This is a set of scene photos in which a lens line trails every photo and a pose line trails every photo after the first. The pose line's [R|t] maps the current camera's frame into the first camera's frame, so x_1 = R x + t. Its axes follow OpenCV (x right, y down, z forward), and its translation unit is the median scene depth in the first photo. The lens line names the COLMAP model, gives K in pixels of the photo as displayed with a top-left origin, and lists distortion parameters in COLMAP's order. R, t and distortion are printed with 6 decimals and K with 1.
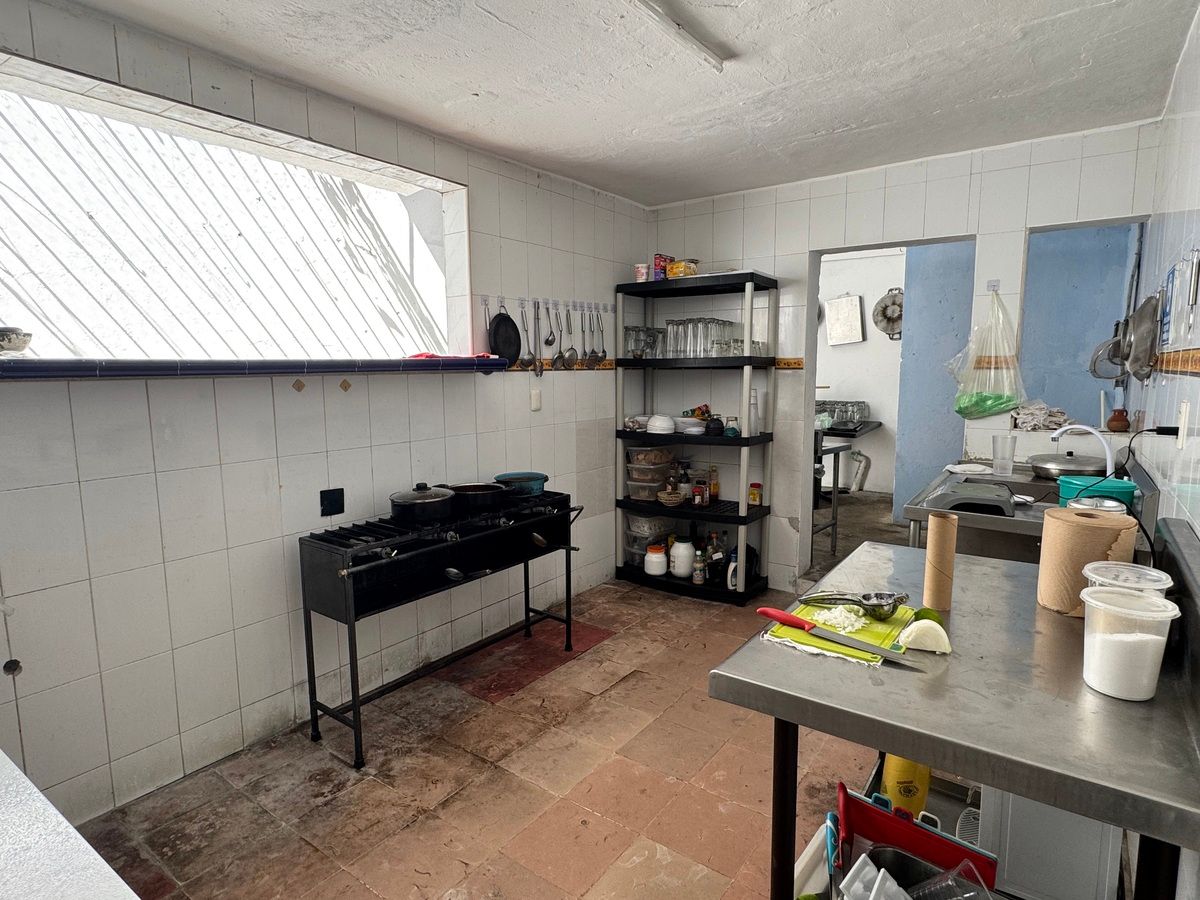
lens RADIAL K [[662.8, 0, 594.6], [0, 662.8, 450.6], [0, 0, 1]] dist [0.001686, 0.001886]
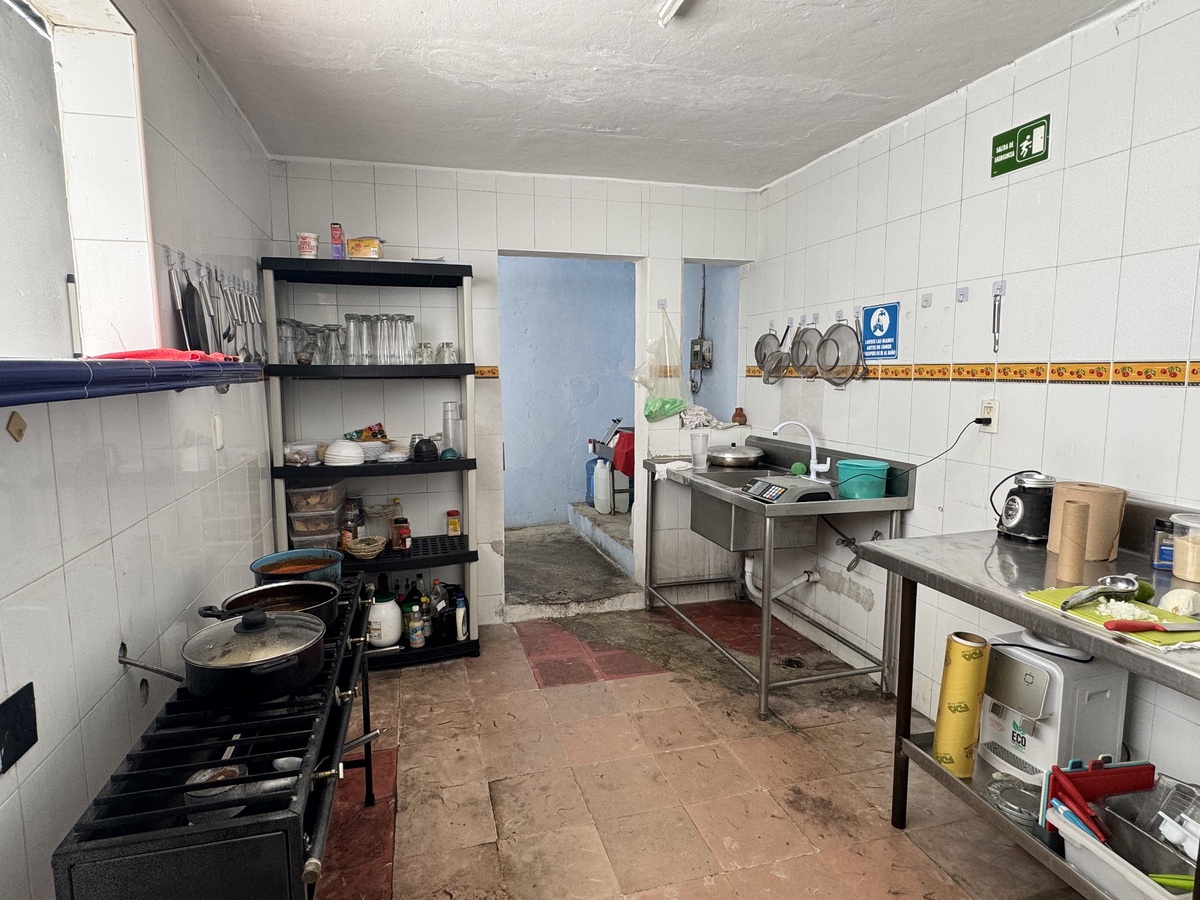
lens RADIAL K [[662.8, 0, 598.0], [0, 662.8, 448.9], [0, 0, 1]] dist [0.001686, 0.001886]
pose [[0.617534, -0.089964, 0.781382, -0.379478], [0.100390, 0.994327, 0.035142, -0.051757], [-0.780111, 0.056741, 0.623063, 0.384383]]
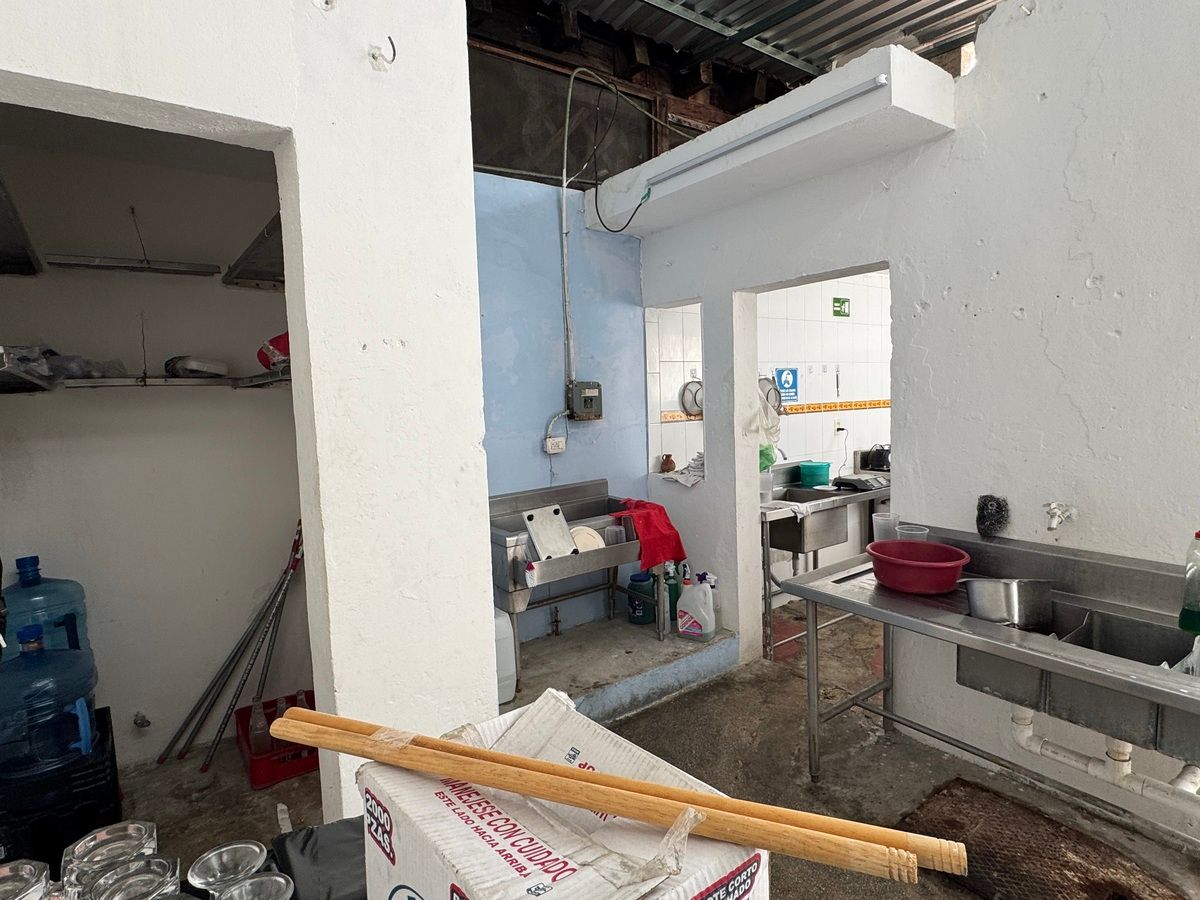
lens RADIAL K [[662.8, 0, 595.3], [0, 662.8, 454.1], [0, 0, 1]] dist [0.001686, 0.001886]
pose [[-0.952256, 0.016630, 0.304847, 0.507392], [0.081057, 0.976451, 0.199933, -0.307333], [-0.294344, 0.215097, -0.931179, 2.086655]]
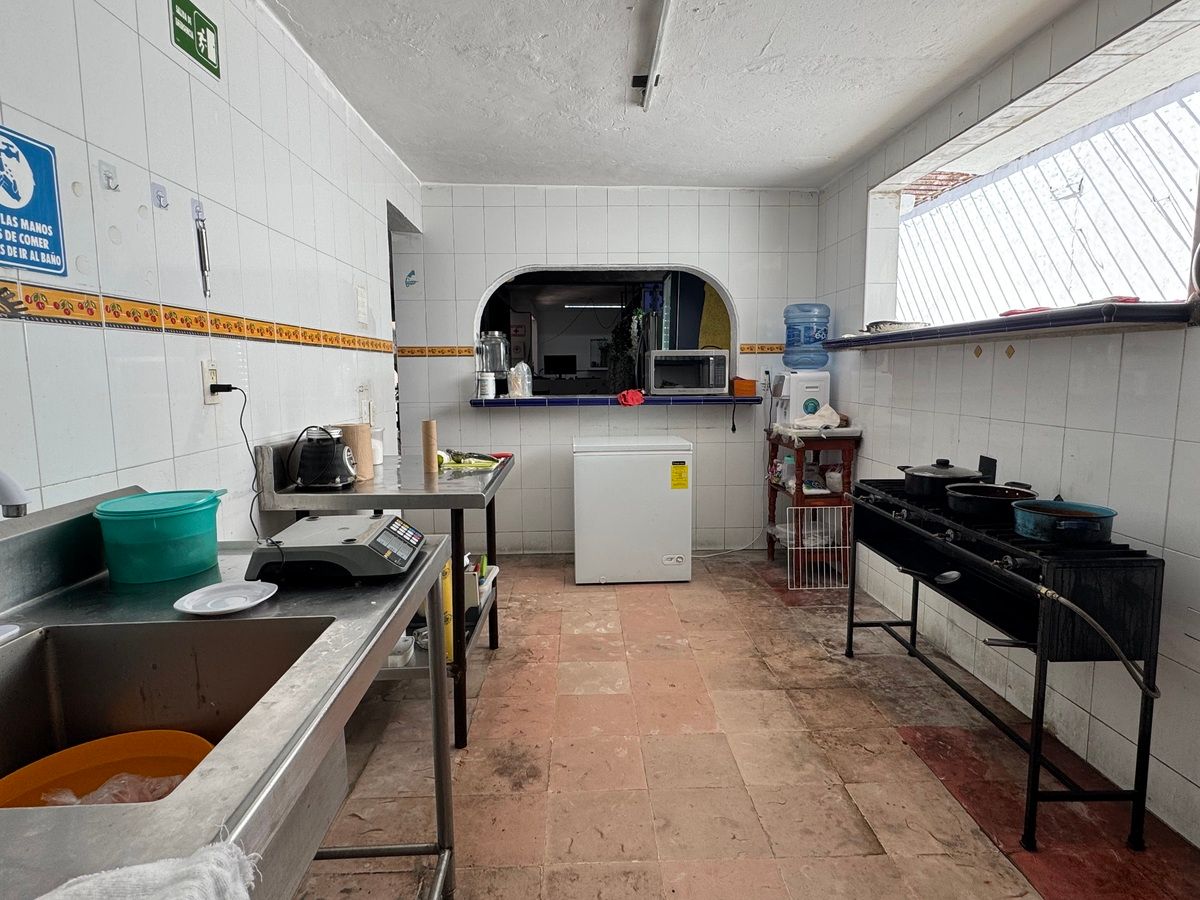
lens RADIAL K [[662.8, 0, 602.8], [0, 662.8, 448.7], [0, 0, 1]] dist [0.001686, 0.001886]
pose [[-0.785309, 0.085047, -0.613234, 0.525723], [-0.066588, 0.973171, 0.220239, -0.106319], [0.615512, 0.213790, -0.758577, 1.111953]]
